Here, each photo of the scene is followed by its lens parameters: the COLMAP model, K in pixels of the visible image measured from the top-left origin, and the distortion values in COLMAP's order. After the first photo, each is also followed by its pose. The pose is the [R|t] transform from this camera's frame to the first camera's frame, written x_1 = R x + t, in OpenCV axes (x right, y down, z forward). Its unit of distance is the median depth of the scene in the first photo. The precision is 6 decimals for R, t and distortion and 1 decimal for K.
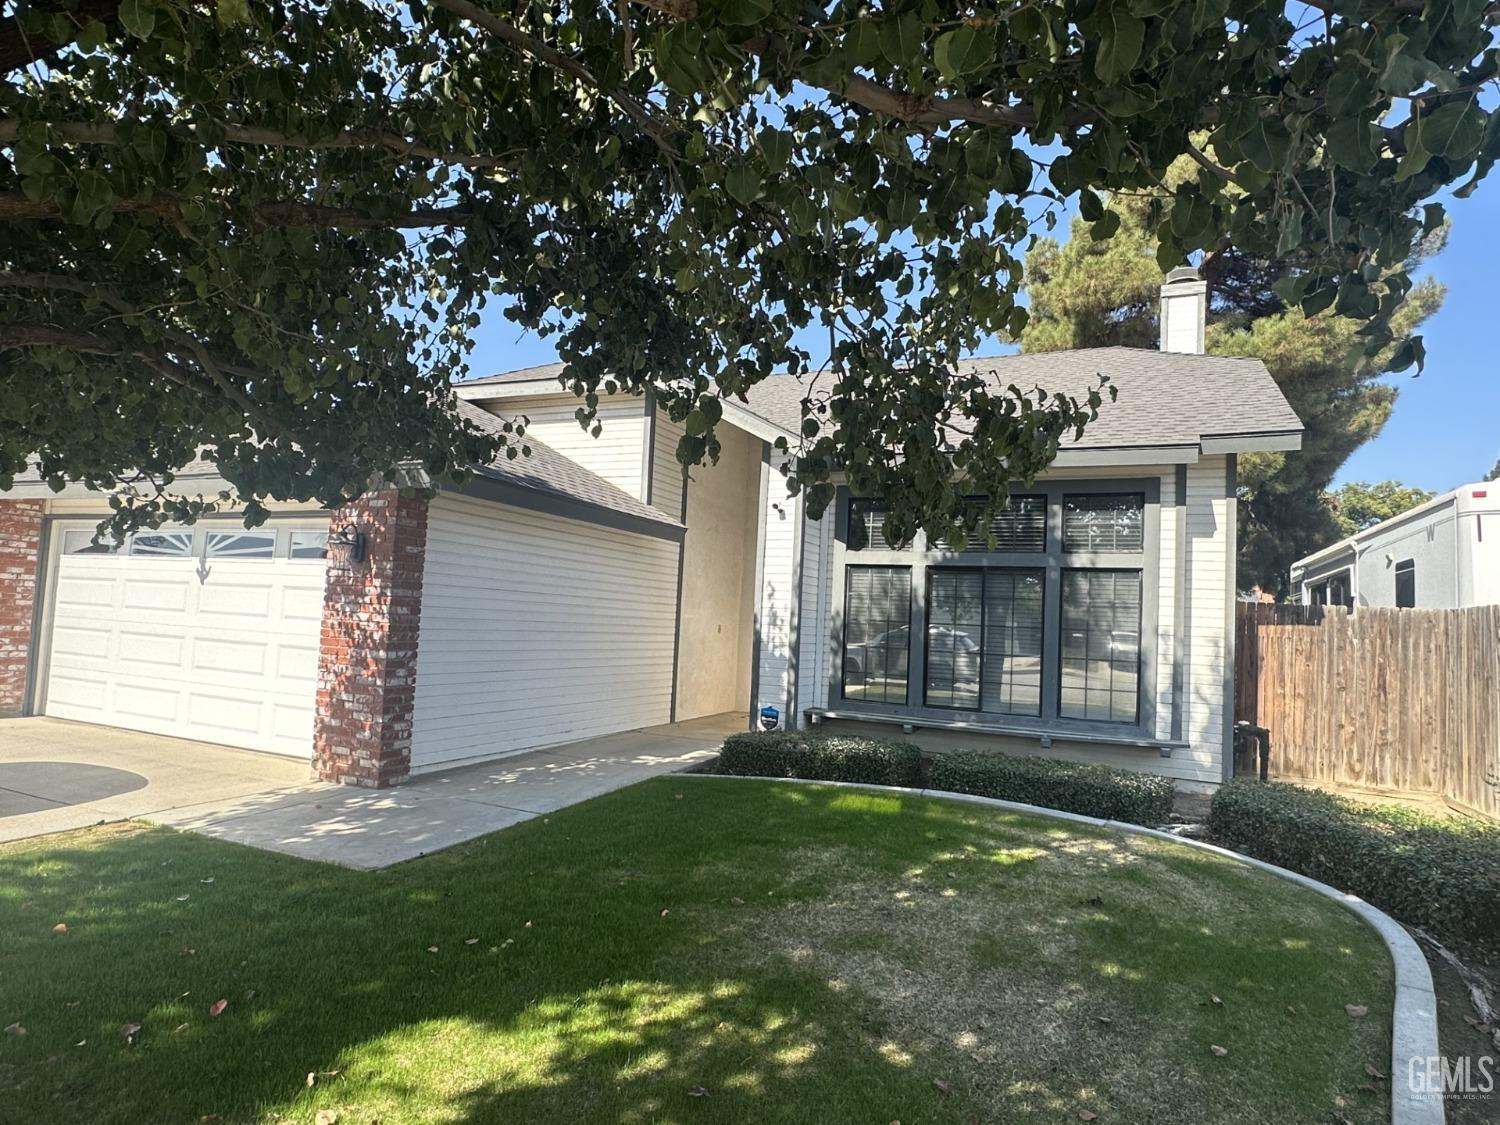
lens RADIAL K [[864.9, 0, 750.0], [0, 864.9, 562.5], [0, 0, 1]] dist [0.004476, 0.001160]
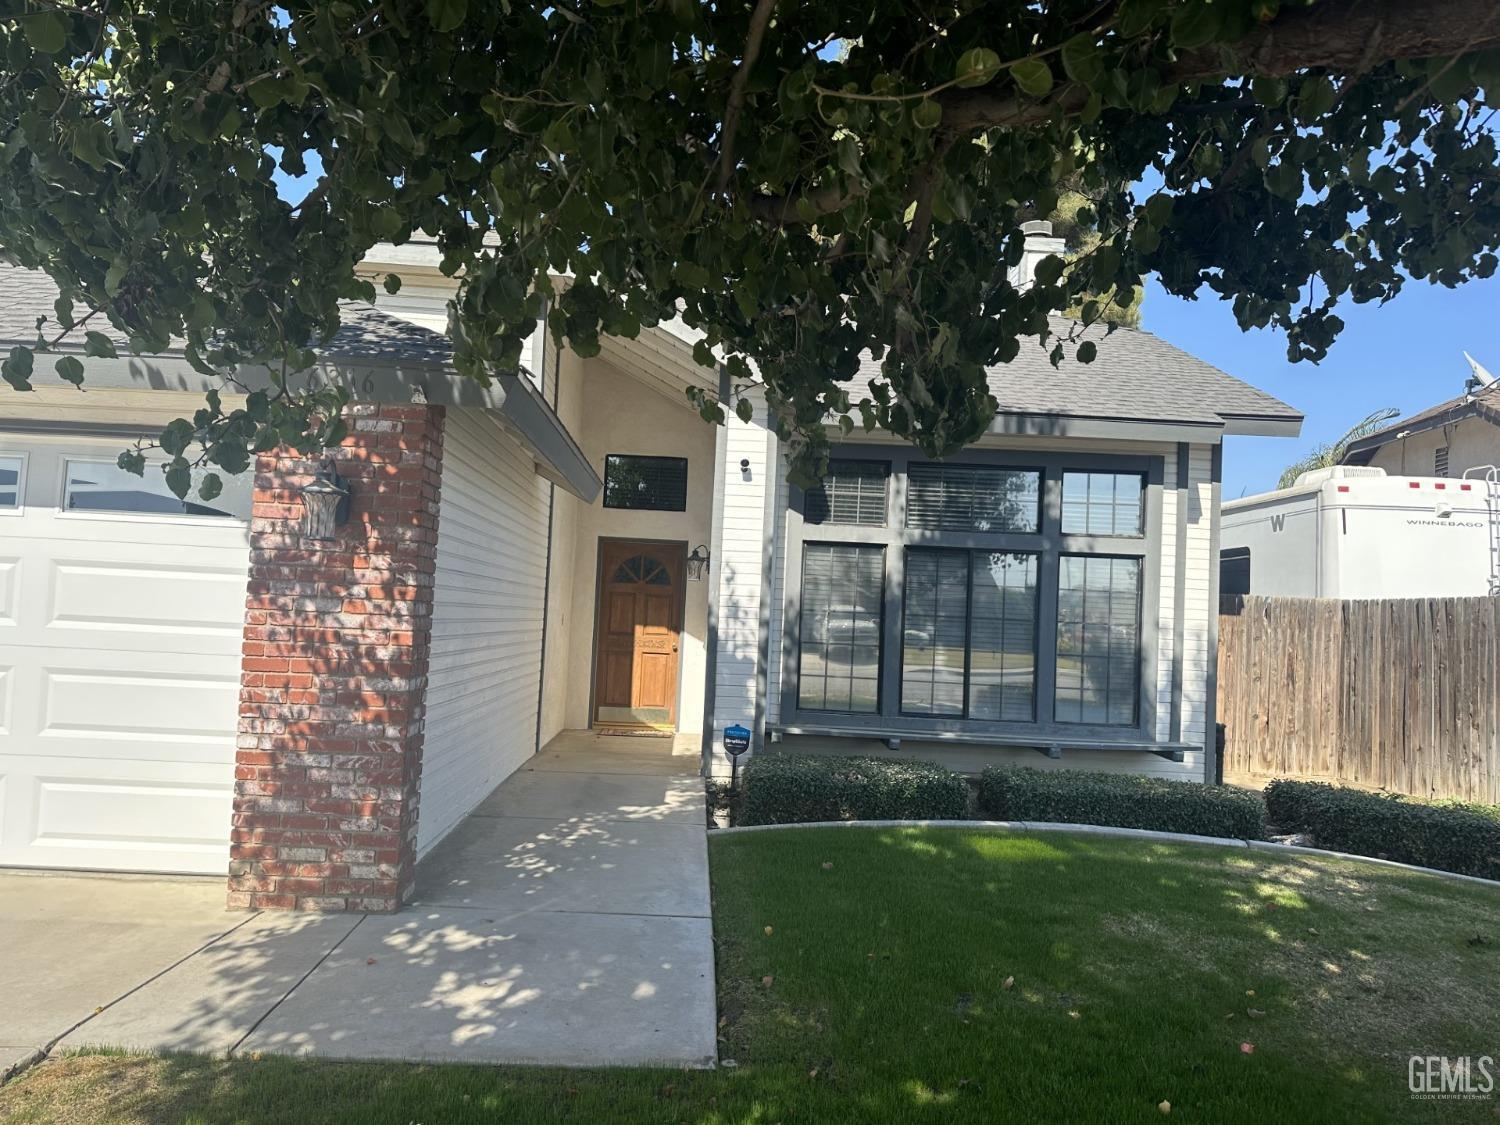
lens RADIAL K [[1027.9, 0, 747.8], [0, 1027.9, 572.2], [0, 0, 1]] dist [0.118793, -0.175927]
pose [[0.896708, 0.012310, 0.442451, -0.405320], [-0.032224, 0.998776, 0.037519, -0.003264], [-0.441448, -0.047901, 0.896007, 0.203545]]
